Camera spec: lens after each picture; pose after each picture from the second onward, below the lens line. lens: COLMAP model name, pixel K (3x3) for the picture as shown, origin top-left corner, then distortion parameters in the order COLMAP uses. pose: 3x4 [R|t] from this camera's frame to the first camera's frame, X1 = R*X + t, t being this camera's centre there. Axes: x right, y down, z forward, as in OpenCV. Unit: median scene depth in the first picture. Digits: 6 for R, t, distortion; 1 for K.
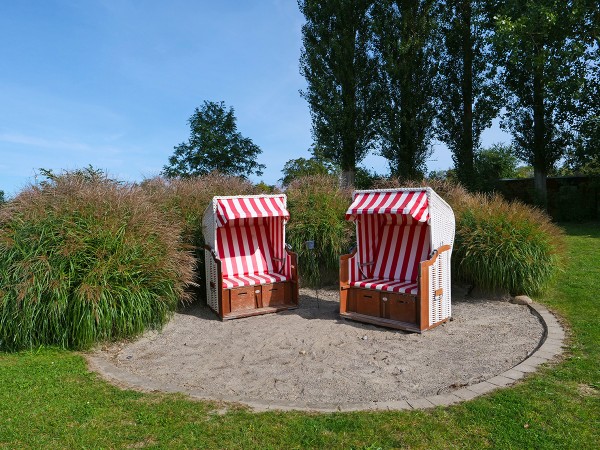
lens RADIAL K [[424.4, 0, 300.0], [0, 424.4, 225.0], [0, 0, 1]] dist [0.001361, 0.000164]
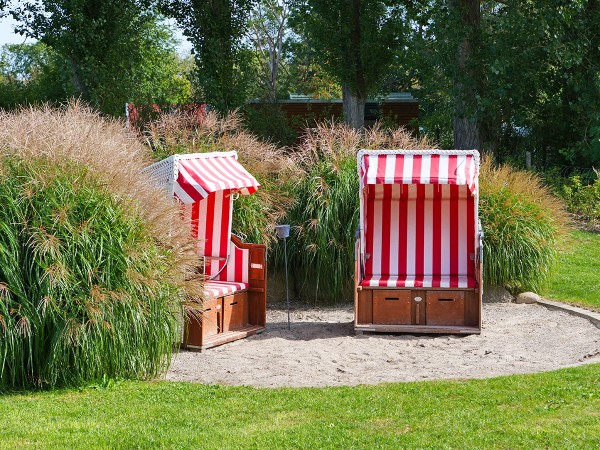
lens RADIAL K [[1397.4, 0, 300.0], [0, 1397.4, 225.0], [0, 0, 1]] dist [-0.020543, 0.013500]
pose [[0.804473, -0.014892, 0.593803, -1.280621], [0.005679, 0.999833, 0.017382, 0.000764], [-0.593962, -0.010611, 0.804423, -0.761266]]
